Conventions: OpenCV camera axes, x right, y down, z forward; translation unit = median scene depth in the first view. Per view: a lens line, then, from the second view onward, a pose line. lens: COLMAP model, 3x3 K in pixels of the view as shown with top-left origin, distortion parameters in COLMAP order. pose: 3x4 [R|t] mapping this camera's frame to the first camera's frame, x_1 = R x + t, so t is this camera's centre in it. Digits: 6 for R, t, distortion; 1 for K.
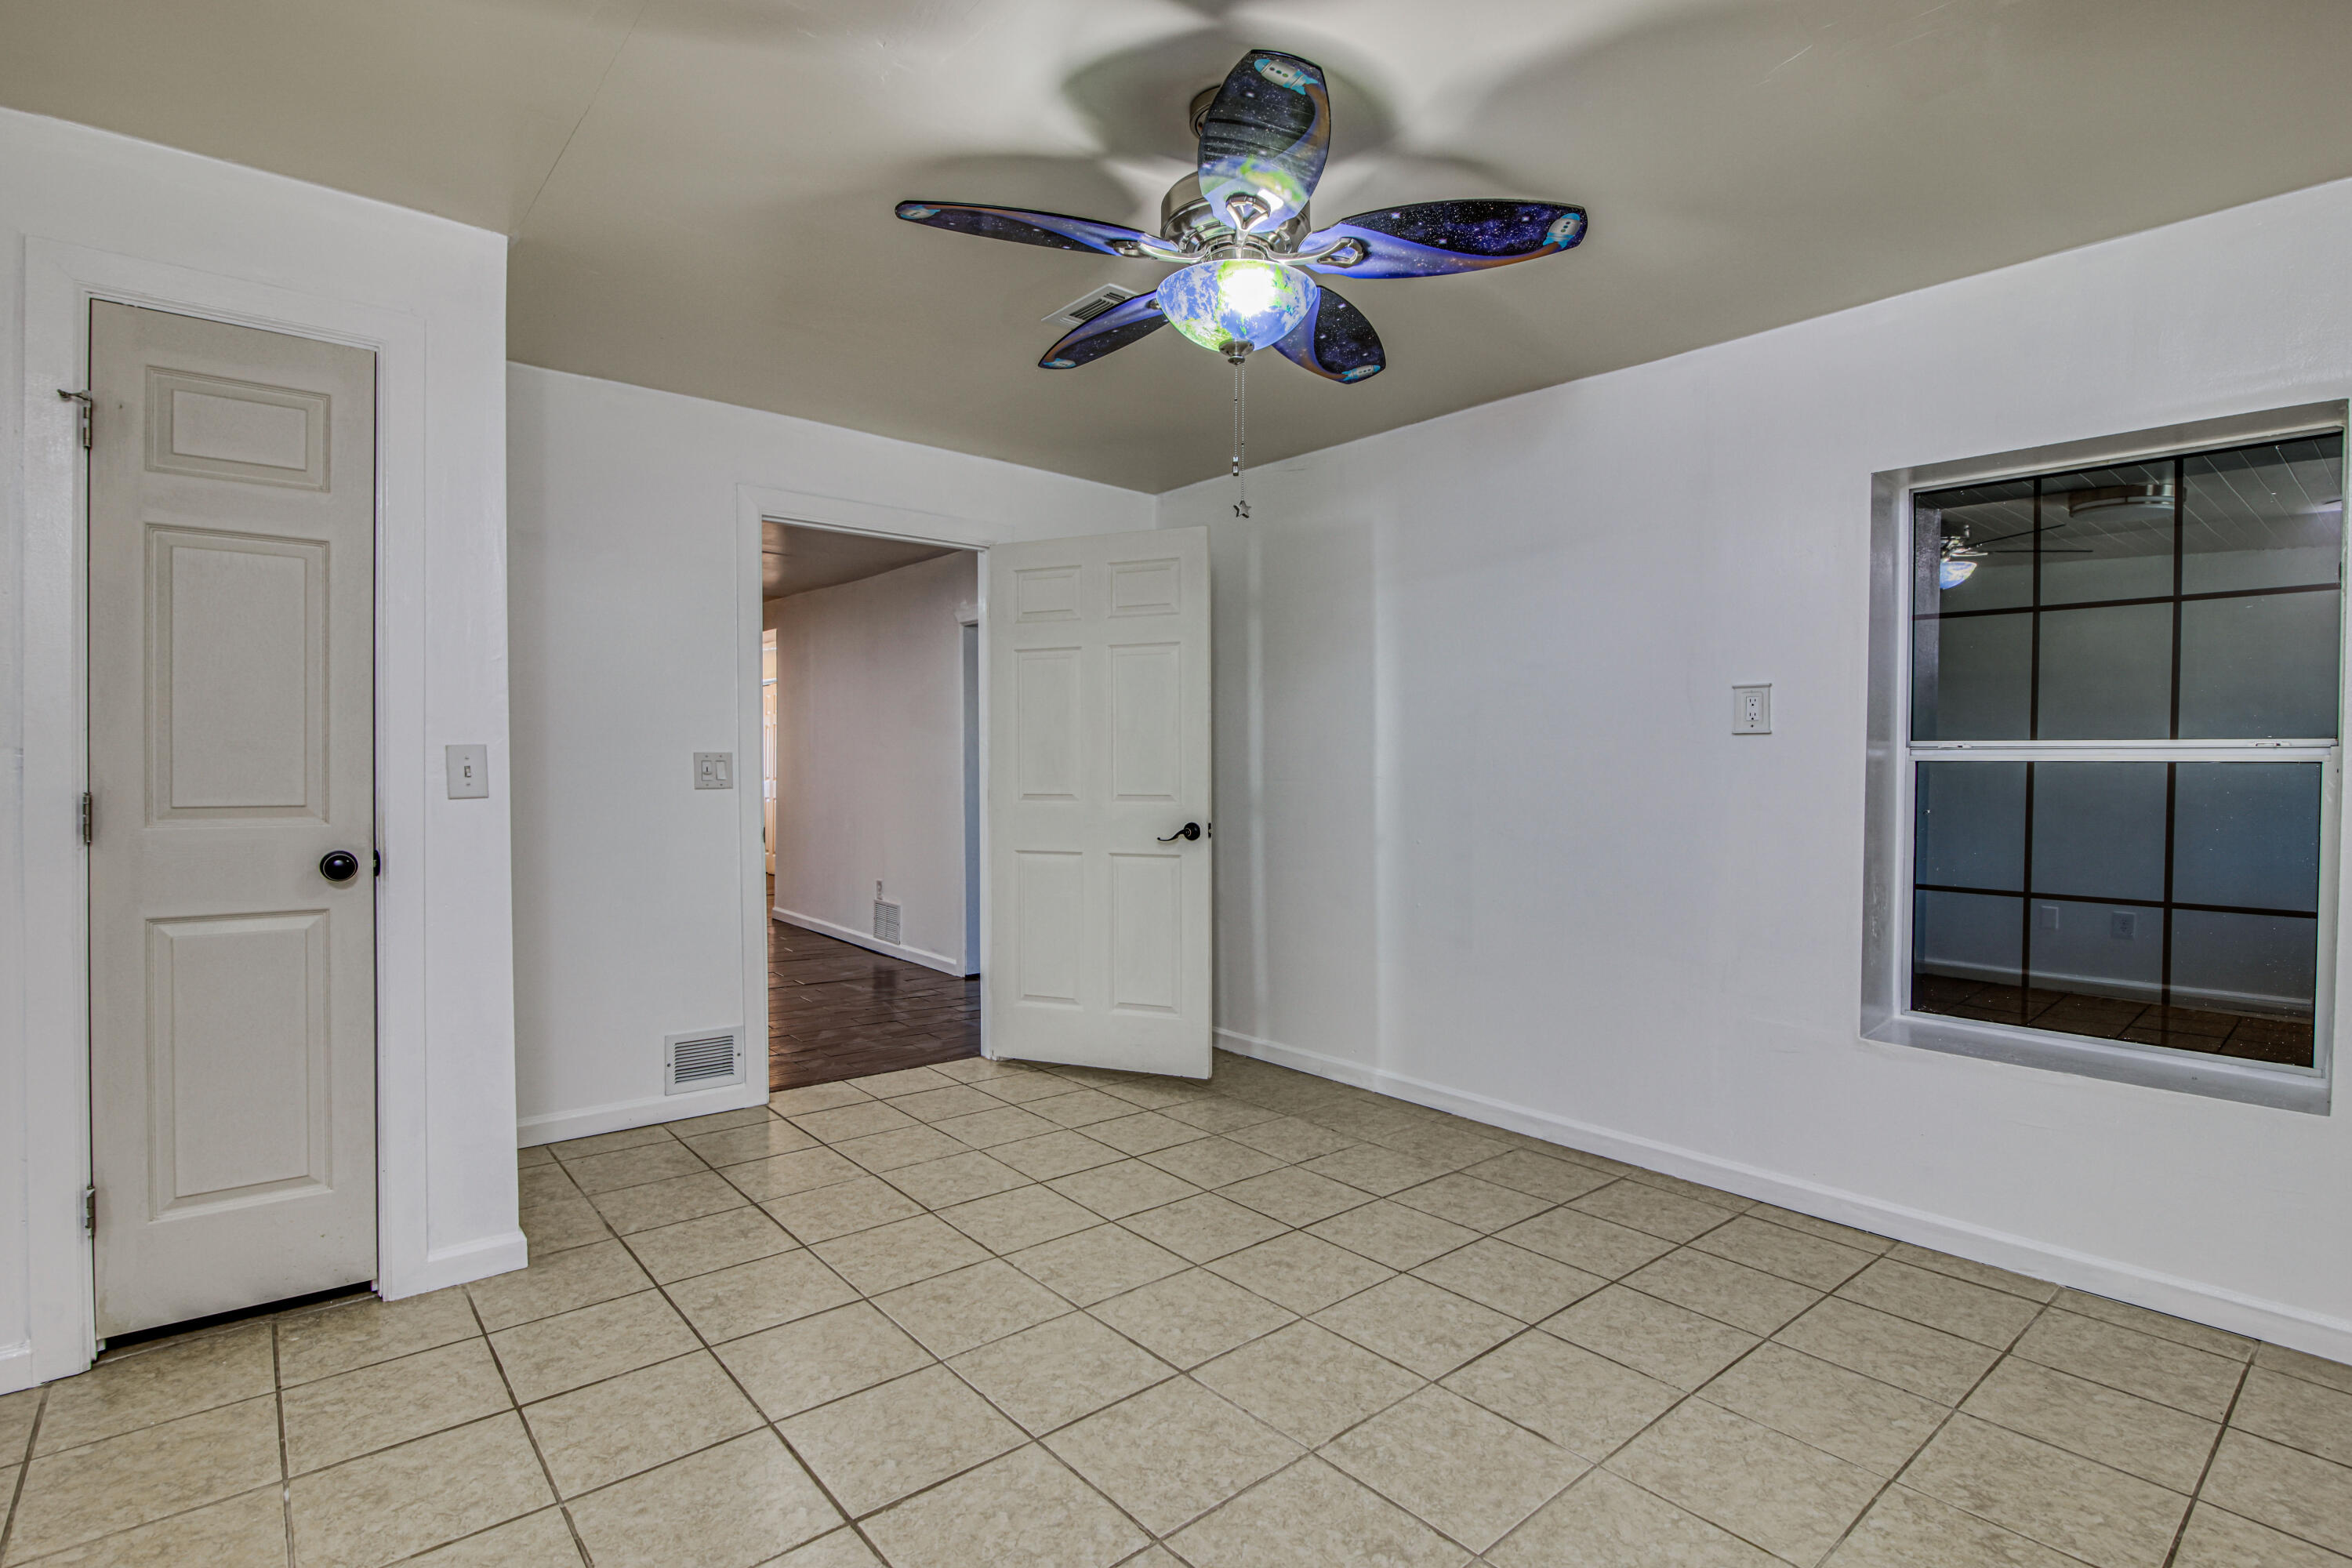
lens RADIAL K [[1105.1, 0, 1176.0], [0, 1105.1, 784.0], [0, 0, 1]] dist [-0.012099, -0.000178]
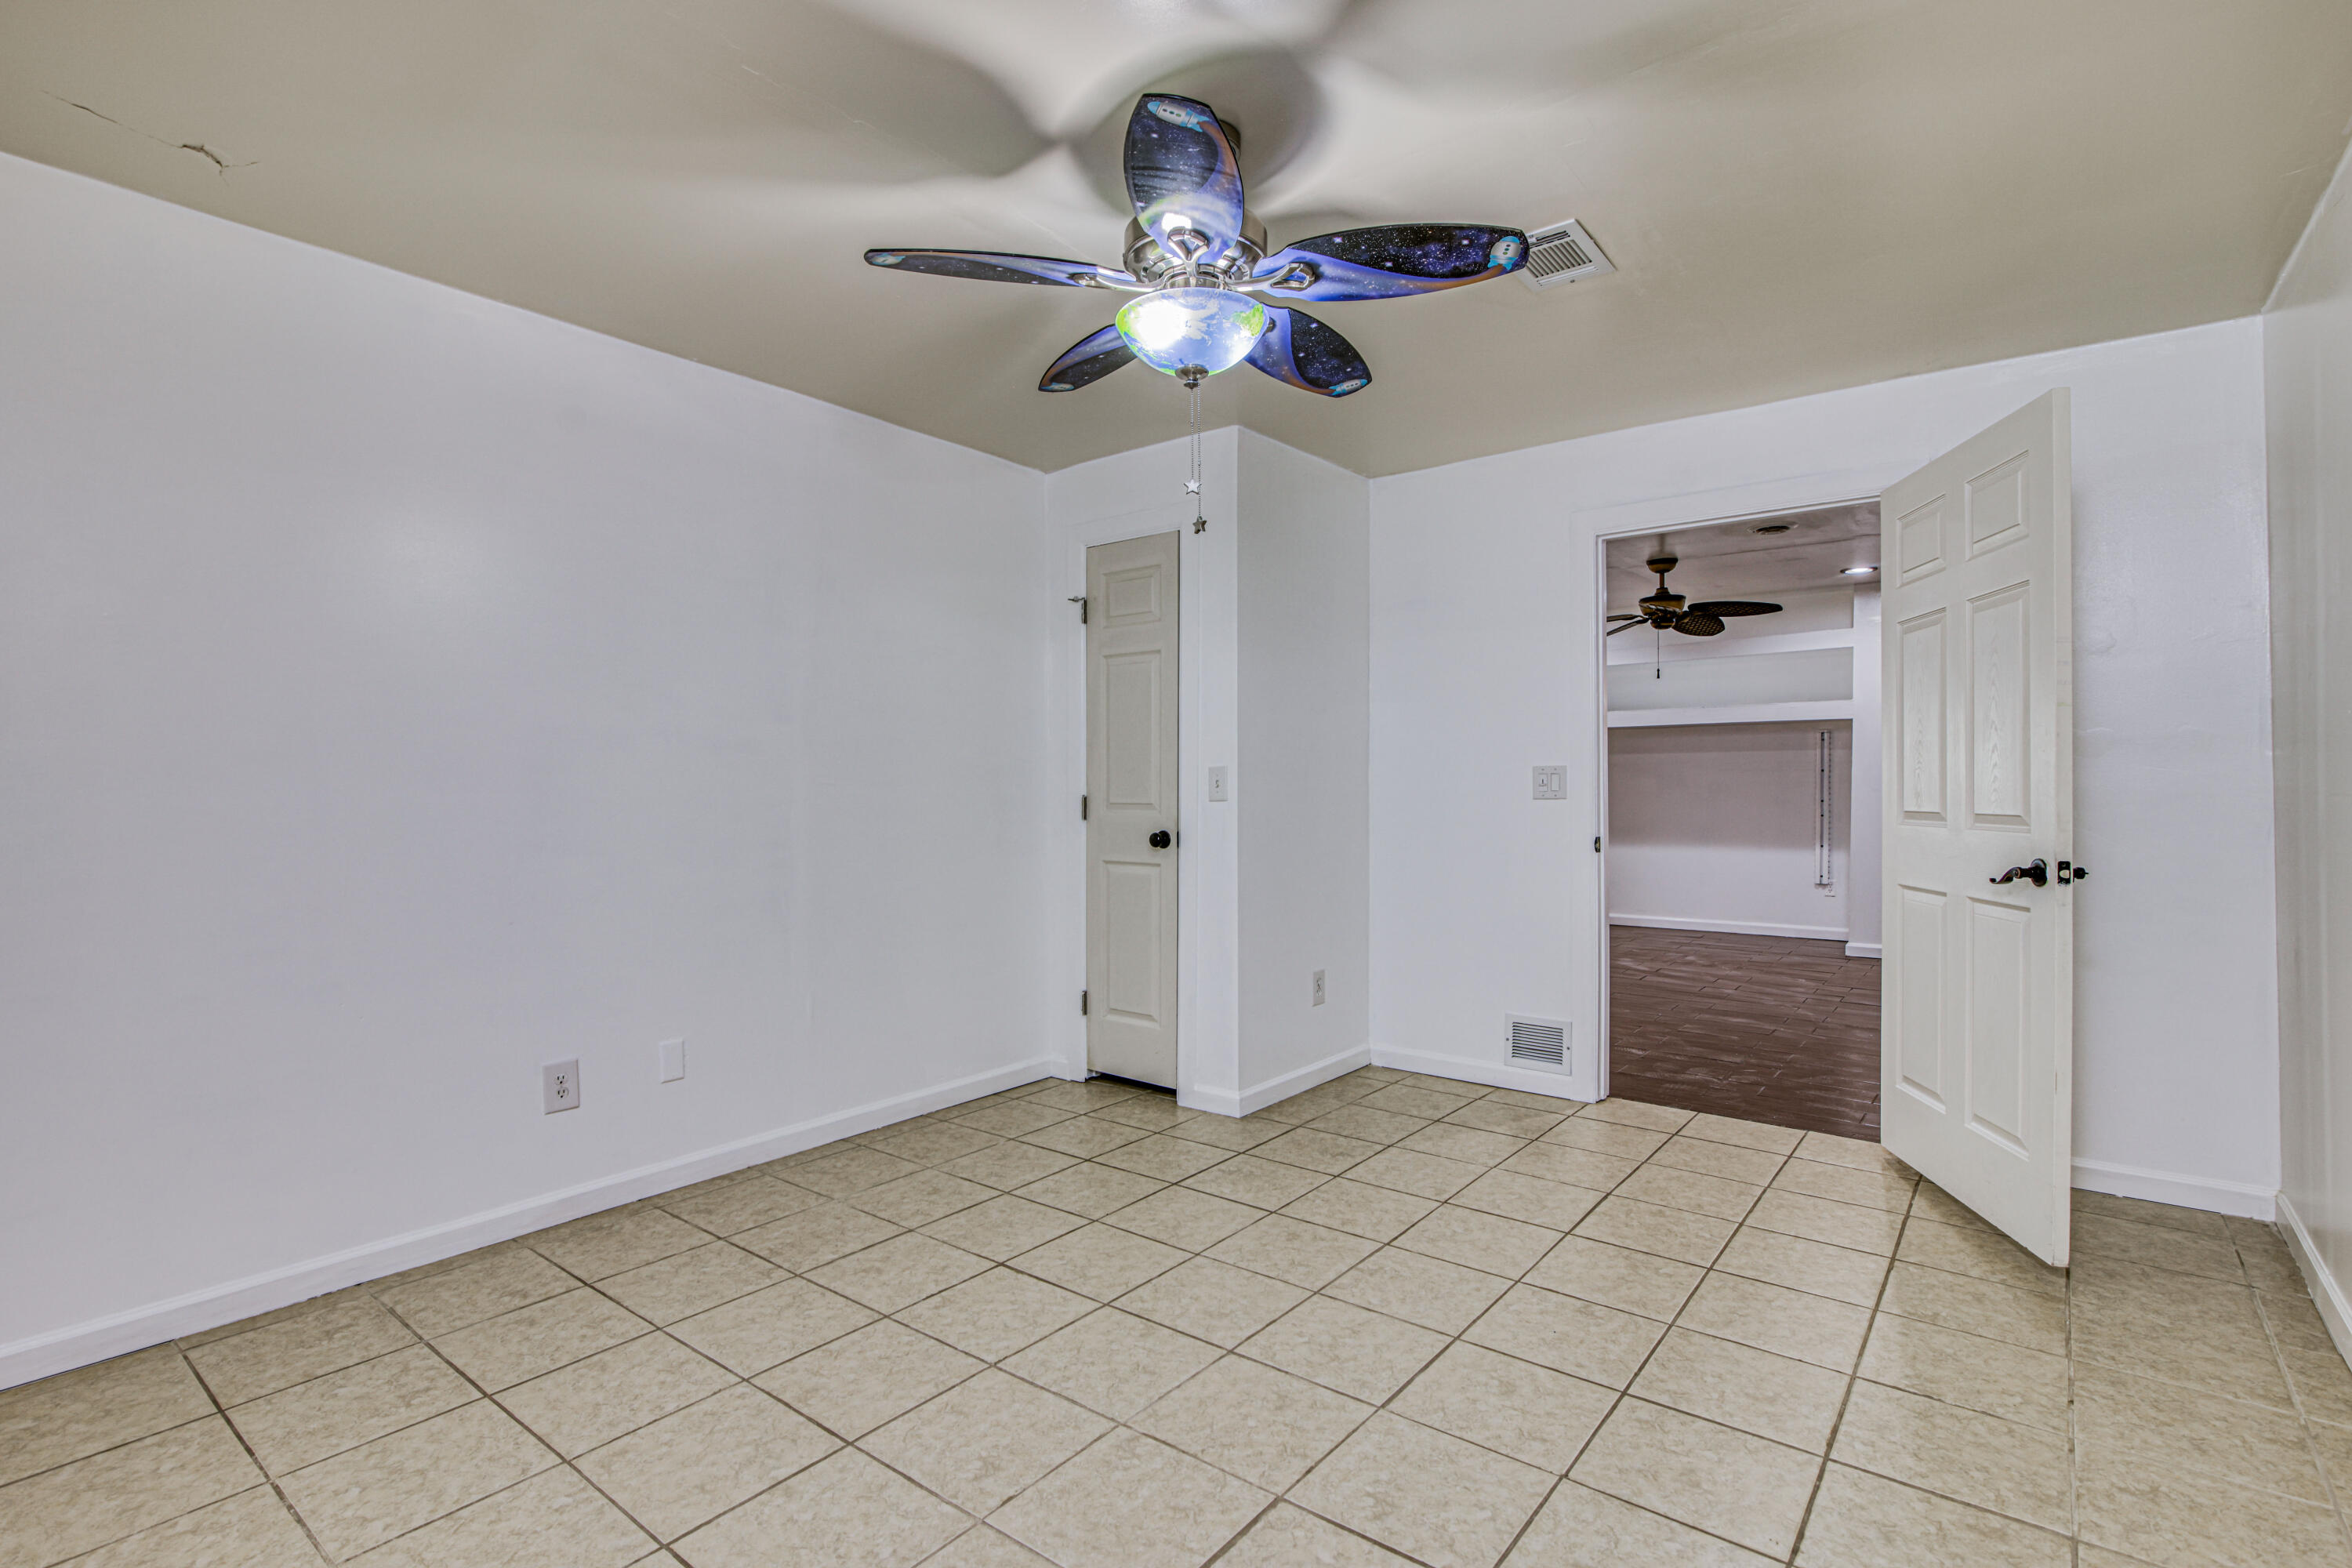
lens RADIAL K [[1105.1, 0, 1176.0], [0, 1105.1, 784.0], [0, 0, 1]] dist [-0.012099, -0.000178]
pose [[0.210159, -0.006543, -0.977645, 0.713962], [-0.008142, 0.999931, -0.008442, 0.002230], [0.977633, 0.009734, 0.210091, 0.503924]]
